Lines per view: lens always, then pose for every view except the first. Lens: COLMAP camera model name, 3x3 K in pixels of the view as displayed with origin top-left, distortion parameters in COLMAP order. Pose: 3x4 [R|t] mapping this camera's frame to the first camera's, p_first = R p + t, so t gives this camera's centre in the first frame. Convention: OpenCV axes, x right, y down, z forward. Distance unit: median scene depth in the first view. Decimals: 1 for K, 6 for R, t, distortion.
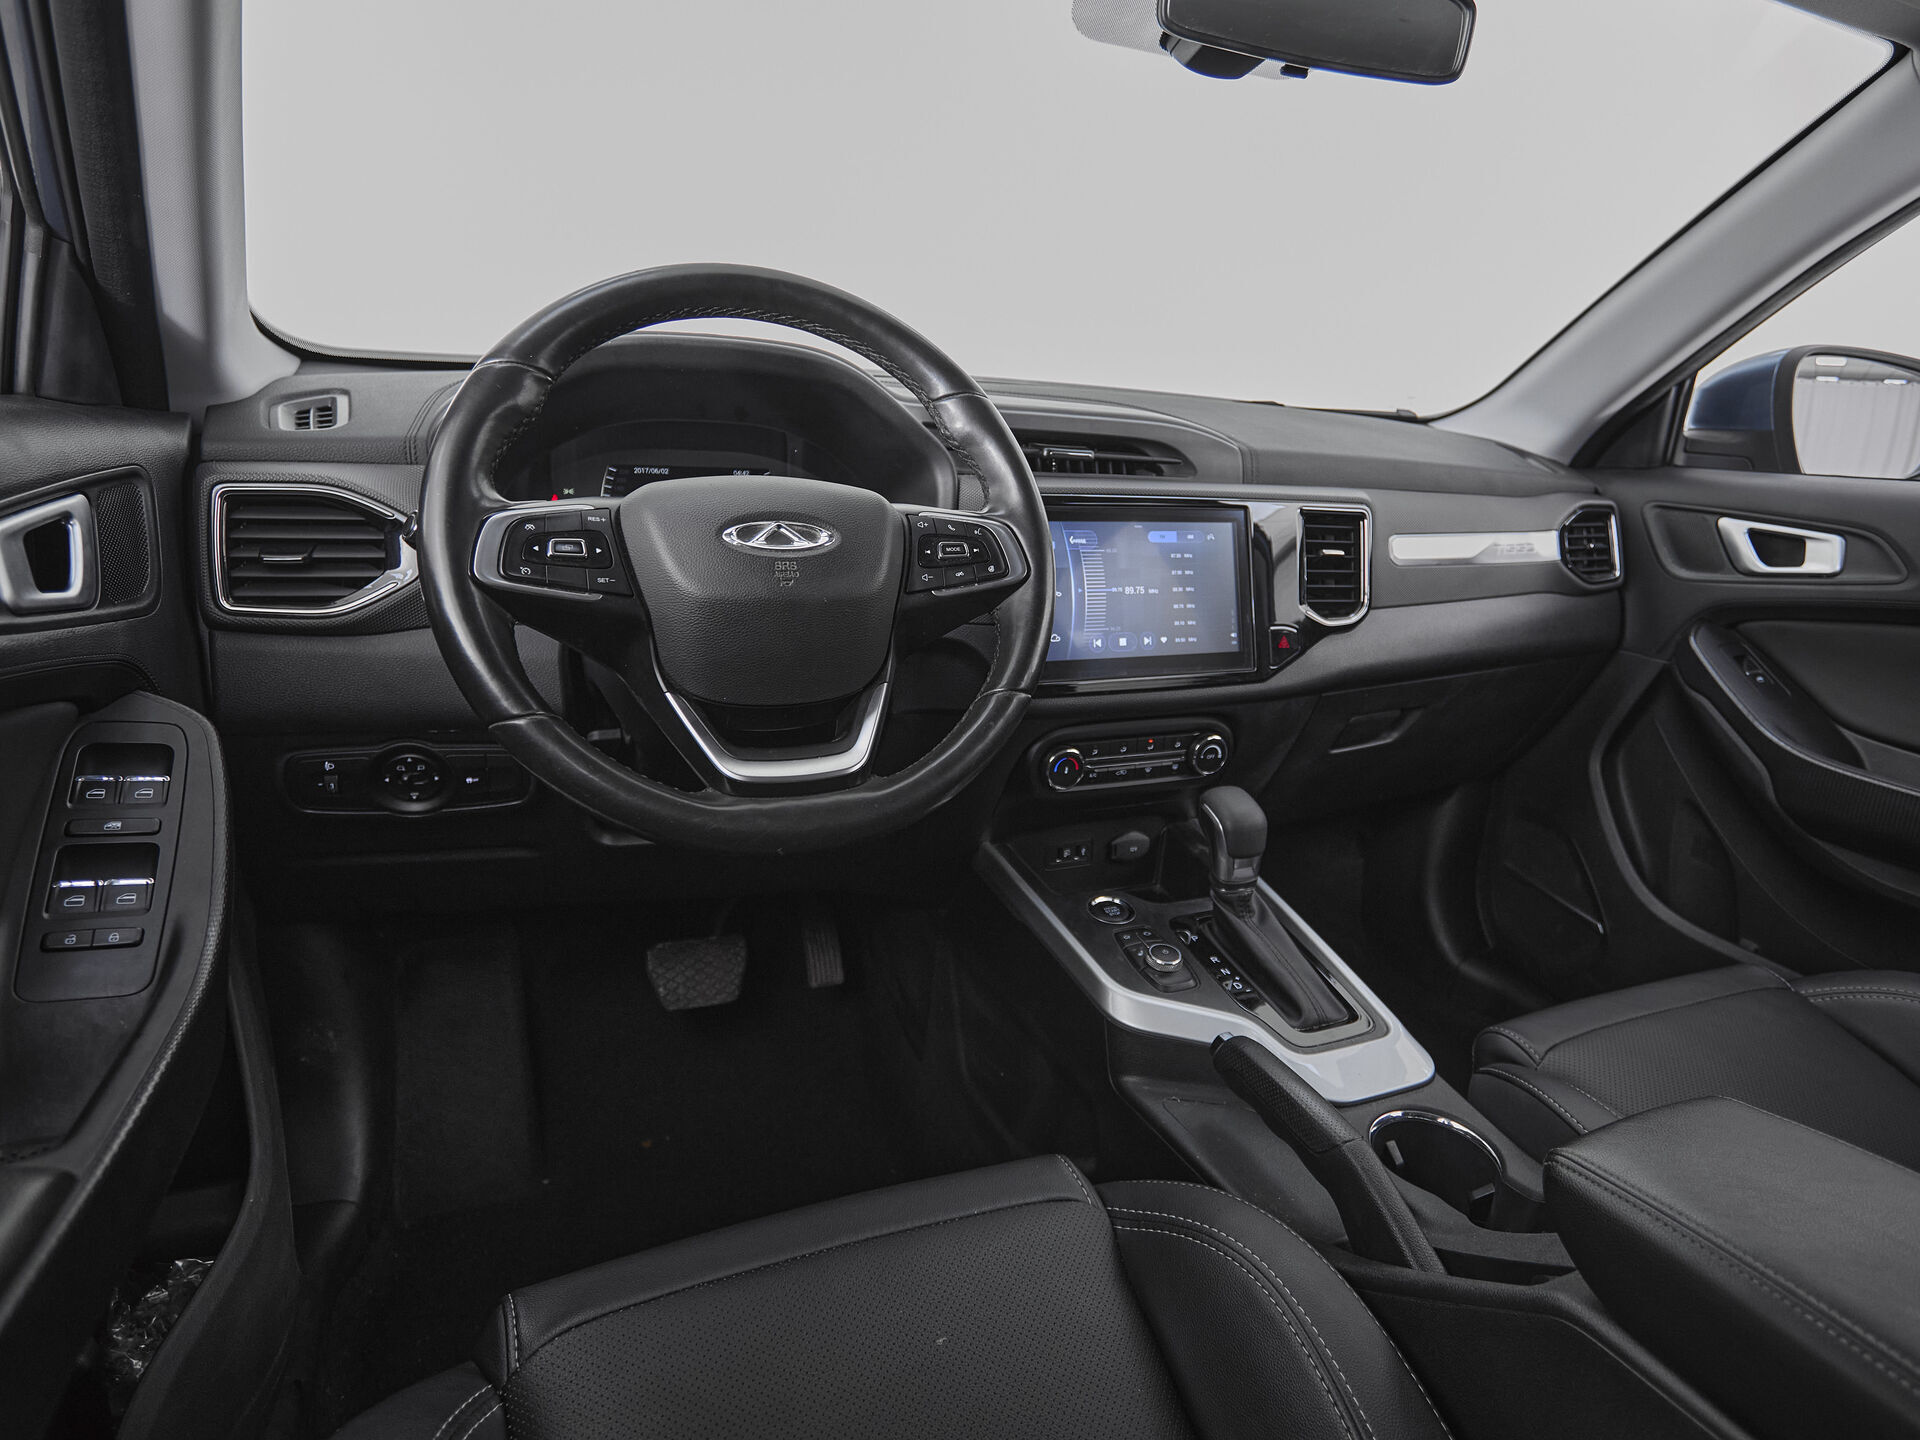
lens RADIAL K [[1109.7, 0, 1029.8], [0, 1109.7, 679.7], [0, 0, 1]] dist [0.000439, -0.006264]
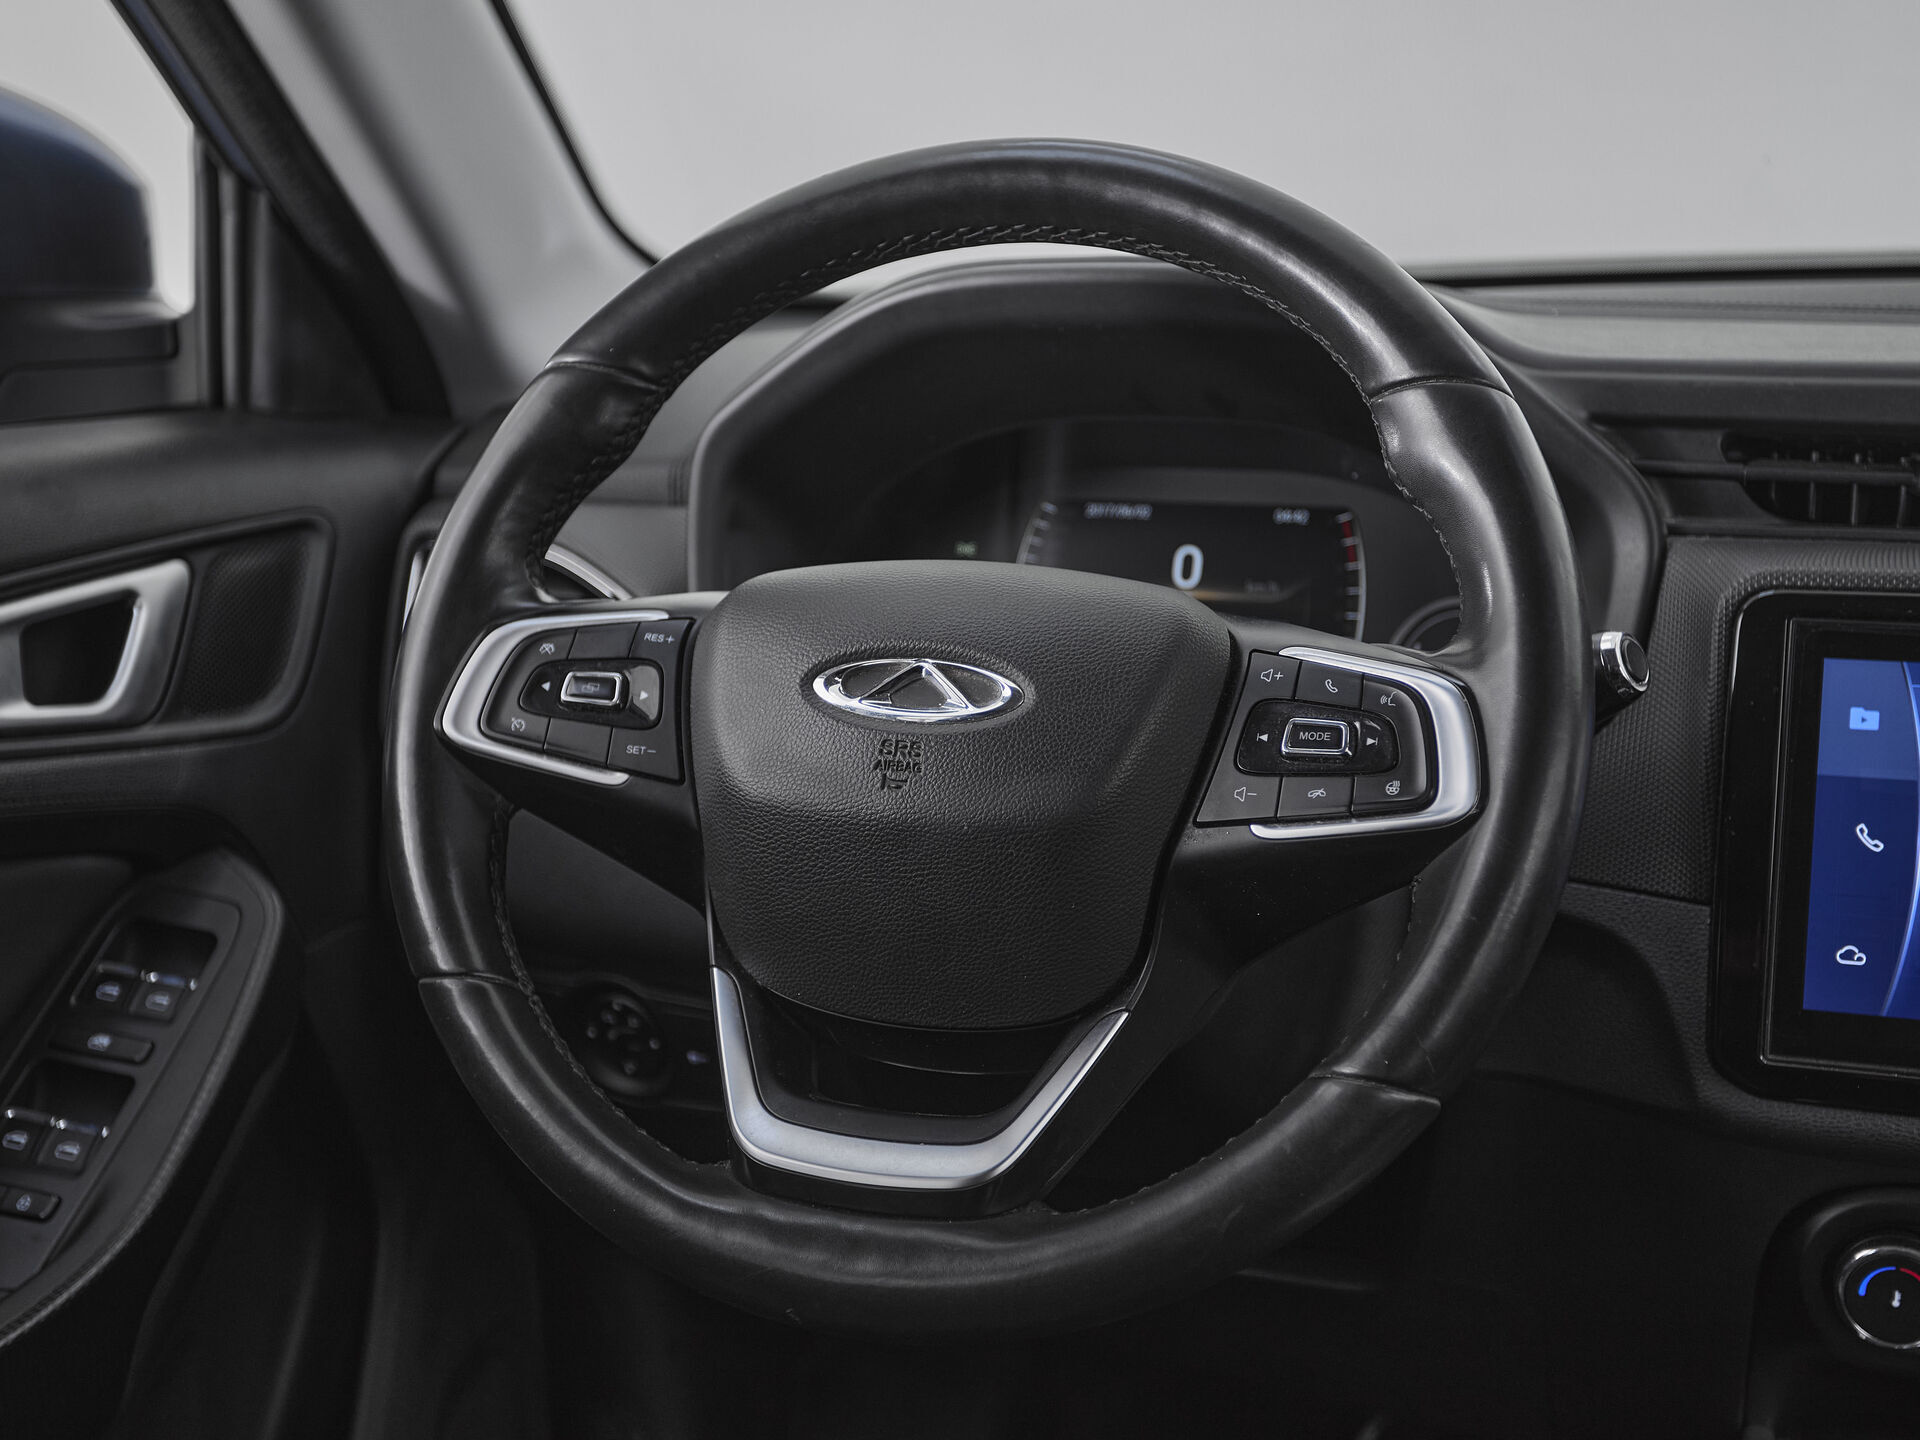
lens RADIAL K [[2414.0, 0, 955.1], [0, 2414.0, 725.0], [0, 0, 1]] dist [0.024962, 0.000000]
pose [[0.720623, 0.081413, -0.688531, 0.361955], [-0.116834, 0.993140, -0.004850, -0.074427], [0.683412, 0.083939, 0.725191, 0.151829]]
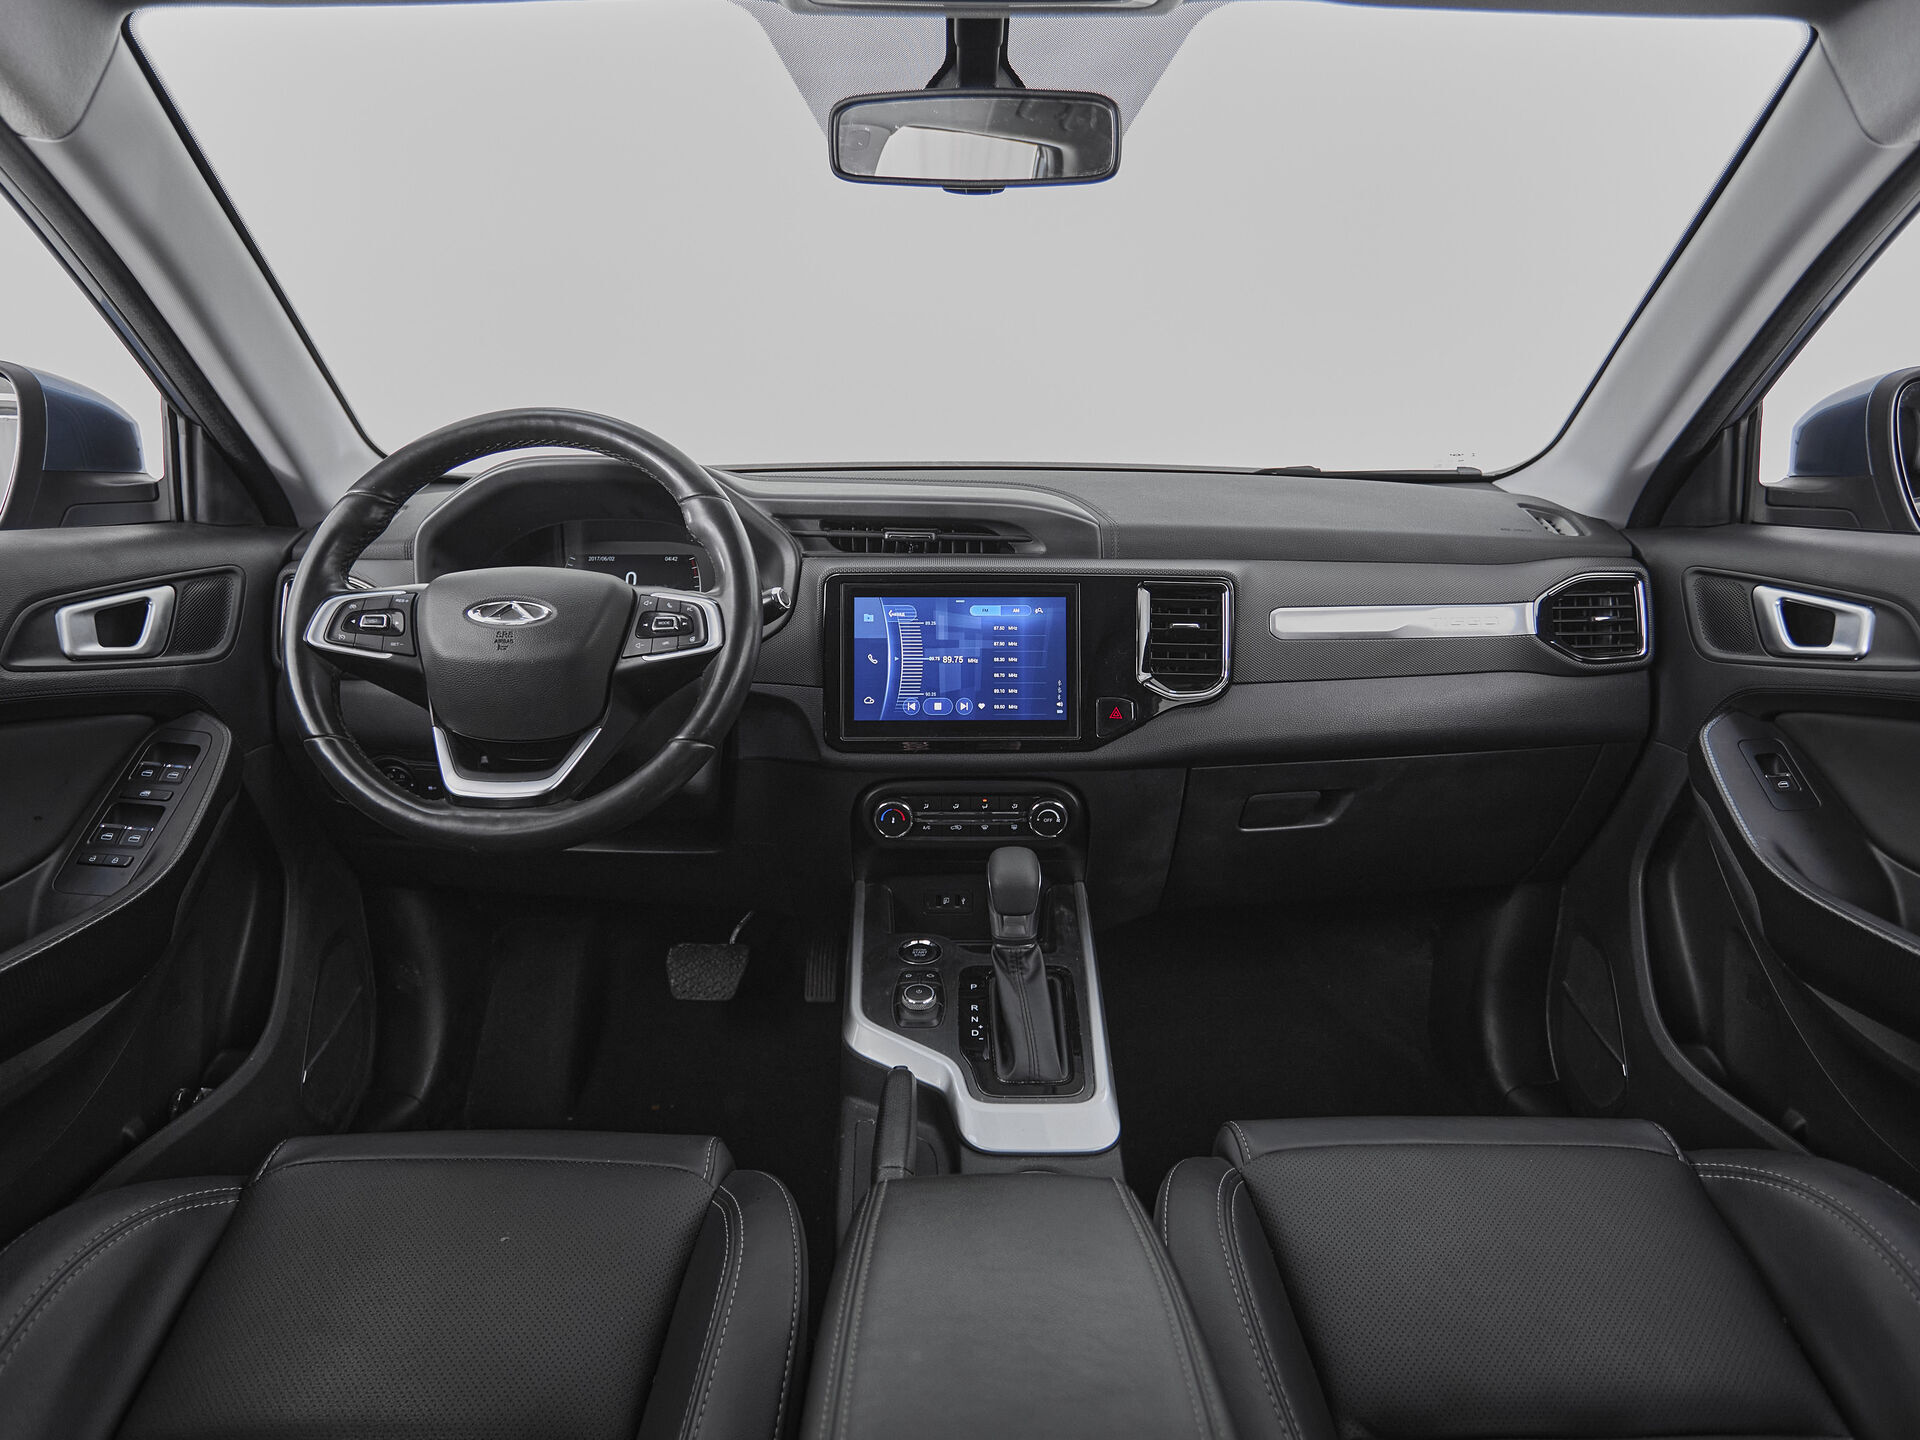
lens RADIAL K [[1109.7, 0, 954.7], [0, 1109.7, 696.6], [0, 0, 1]] dist [0.000439, -0.006264]
pose [[0.909828, 0.033433, -0.413637, 0.544167], [-0.050686, 0.998239, -0.030805, -0.010672], [0.411878, 0.048993, 0.909921, 0.013365]]
